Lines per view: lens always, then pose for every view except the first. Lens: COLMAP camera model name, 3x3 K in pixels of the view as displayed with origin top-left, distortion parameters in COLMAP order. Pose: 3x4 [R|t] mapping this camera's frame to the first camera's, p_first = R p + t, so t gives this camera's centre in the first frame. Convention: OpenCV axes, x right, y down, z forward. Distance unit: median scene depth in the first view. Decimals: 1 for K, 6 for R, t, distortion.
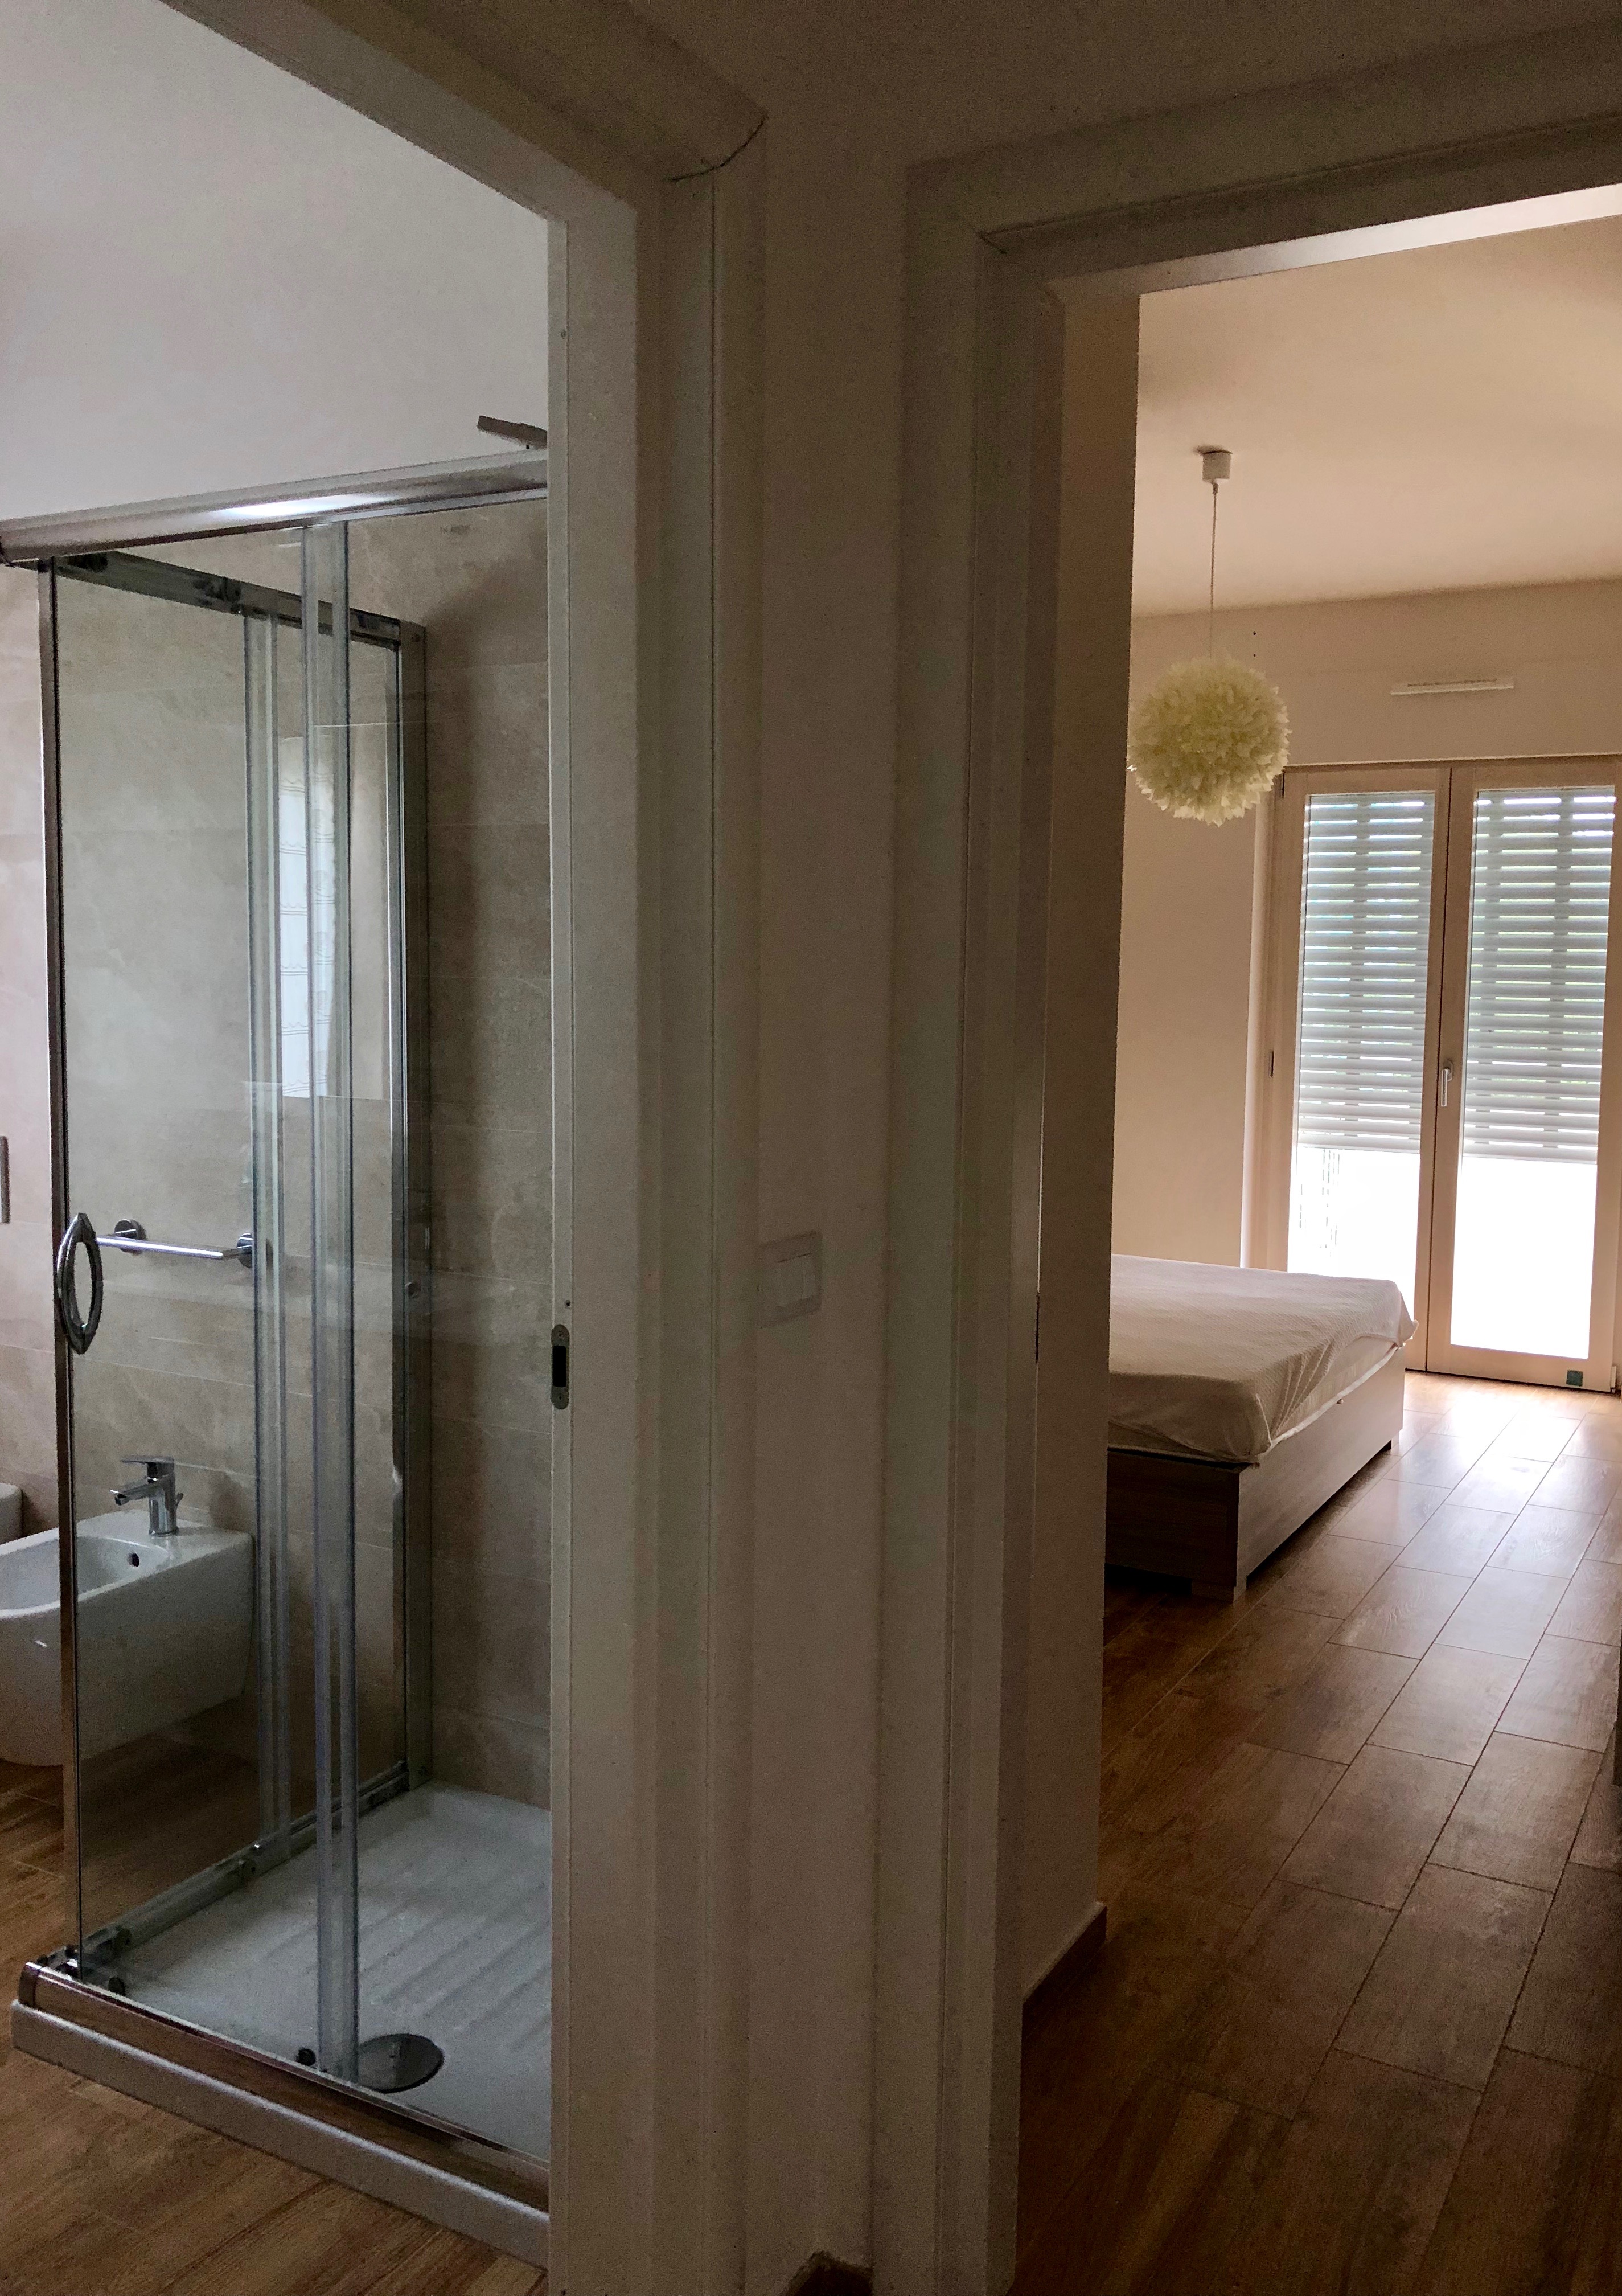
lens RADIAL K [[1930.9, 0, 806.7], [0, 1930.9, 1151.3], [0, 0, 1]] dist [0.027763, 0.001285]
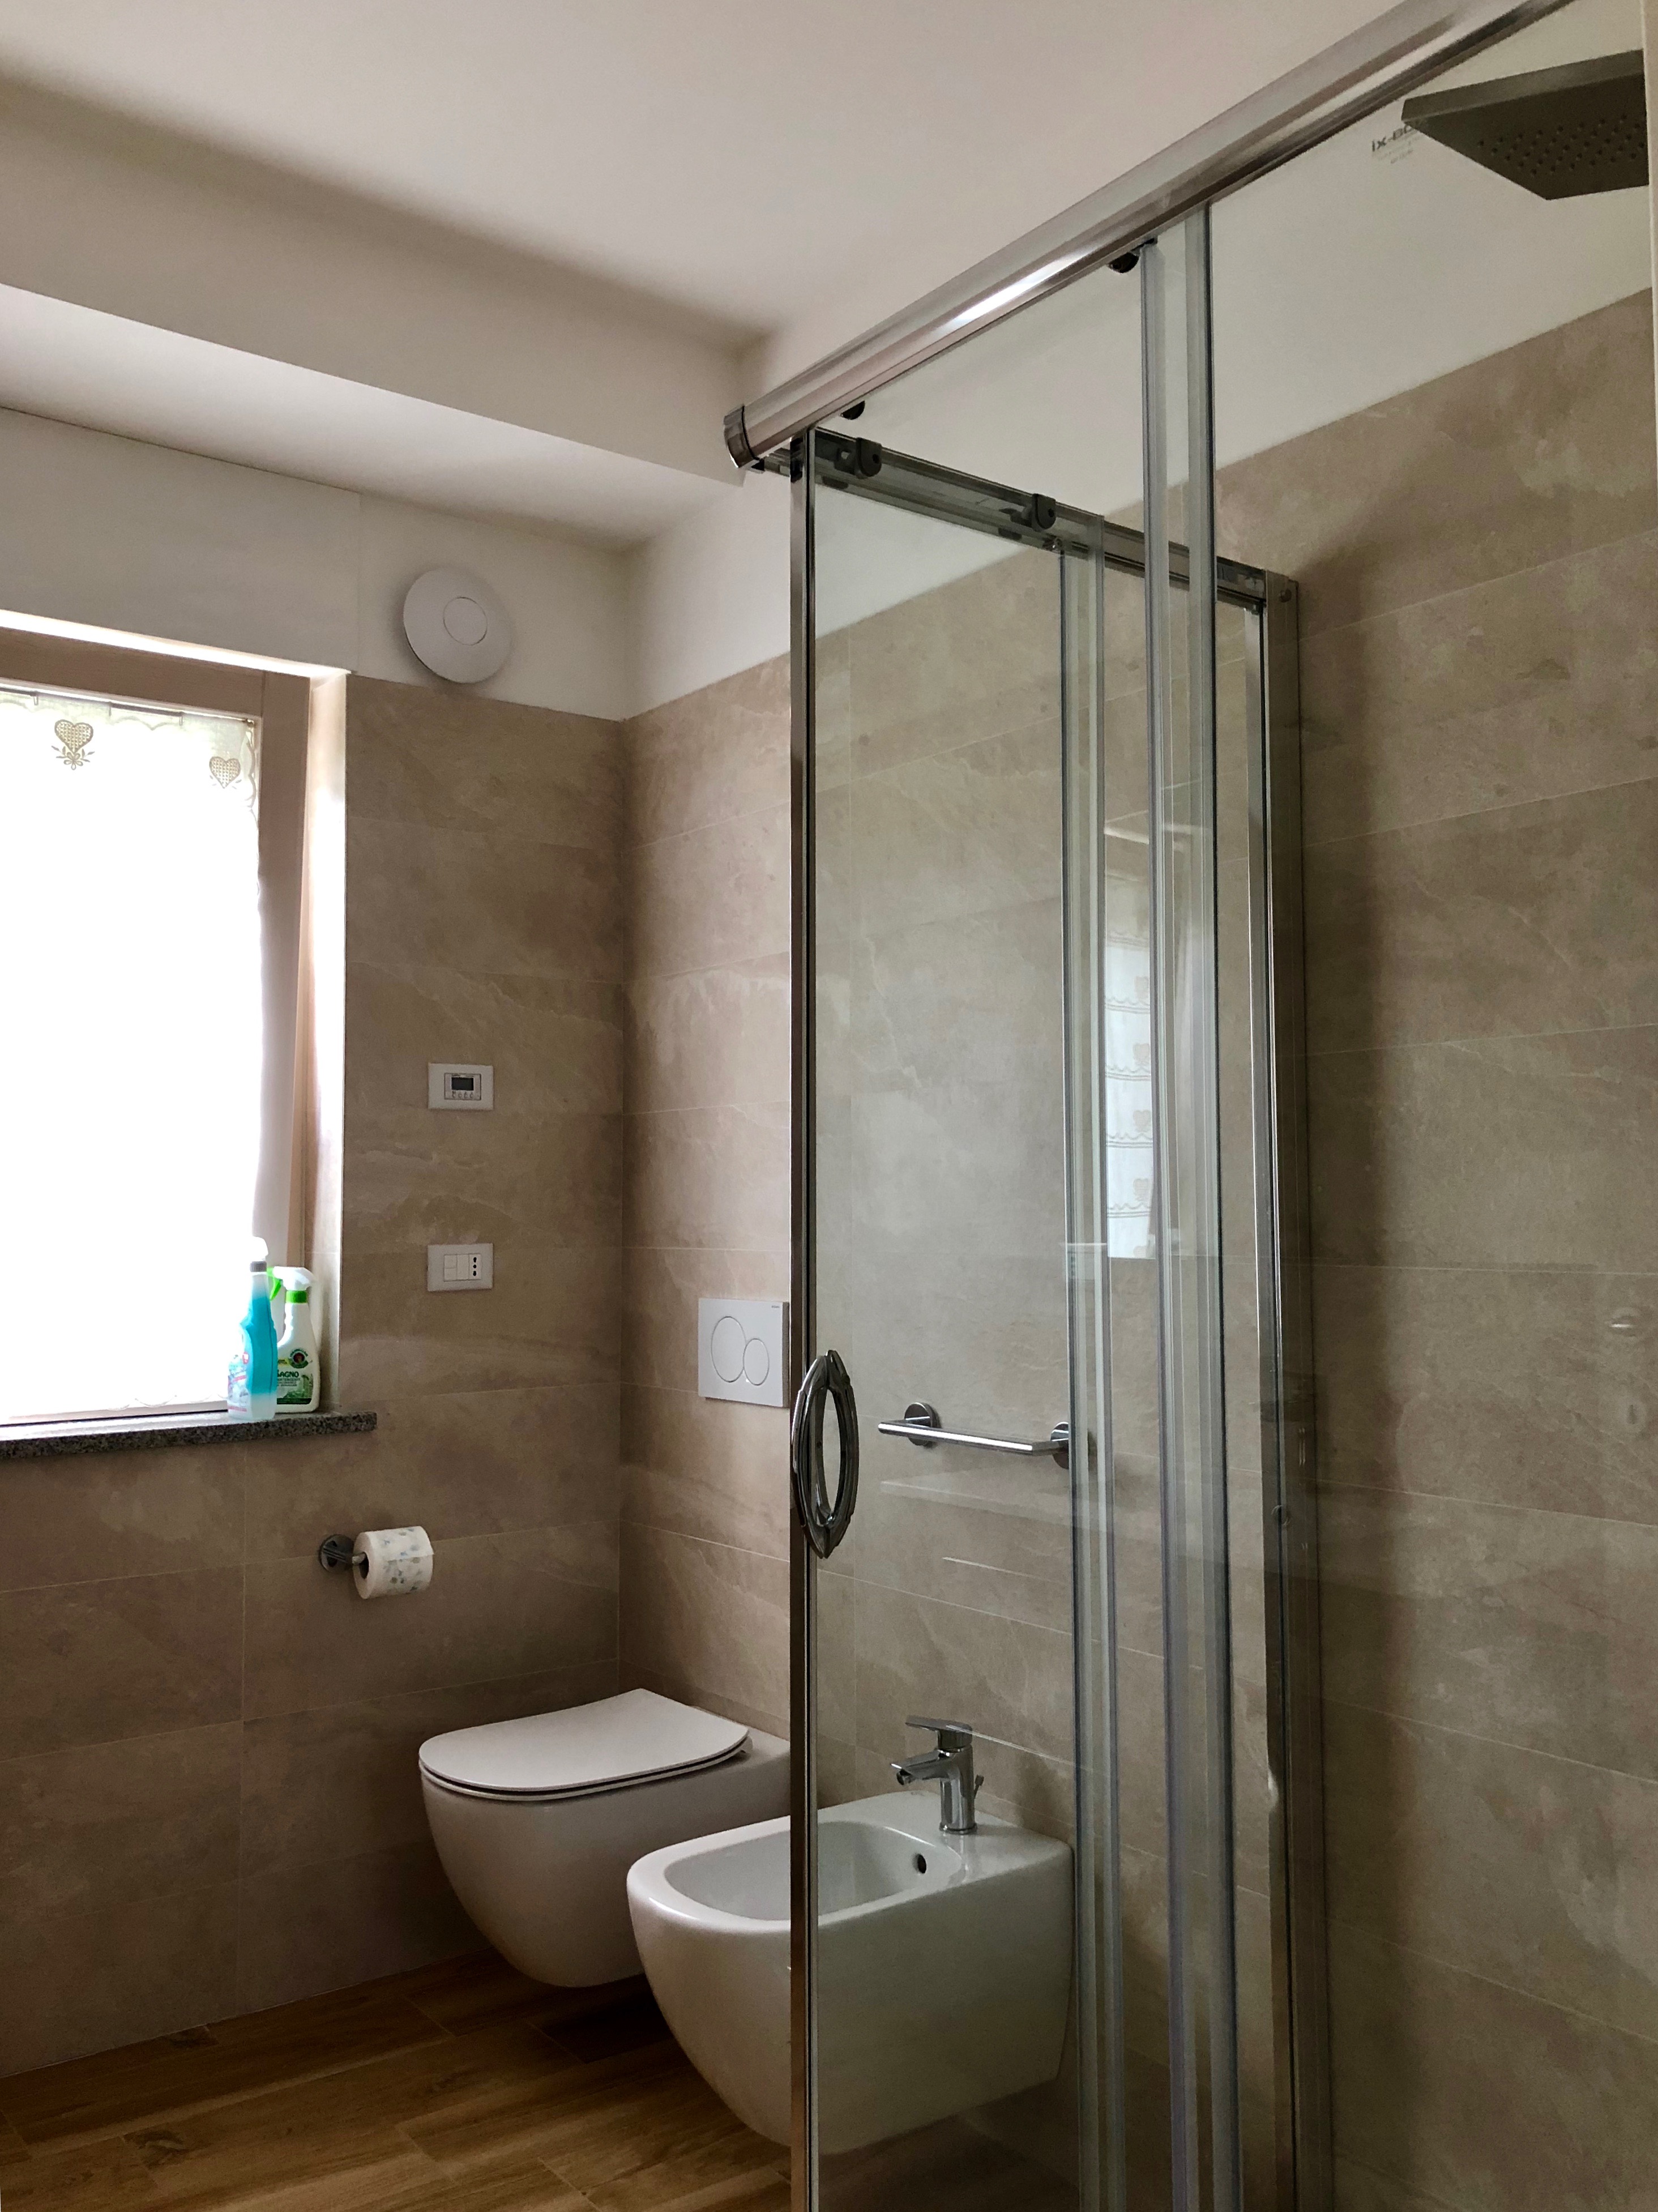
lens RADIAL K [[1868.6, 0, 819.2], [0, 1868.6, 1050.1], [0, 0, 1]] dist [0.047260, -0.026312]
pose [[0.915413, -0.050919, -0.399283, -0.077077], [-0.027046, 0.981944, -0.187228, 0.039492], [0.401607, 0.182190, 0.897507, 0.279172]]
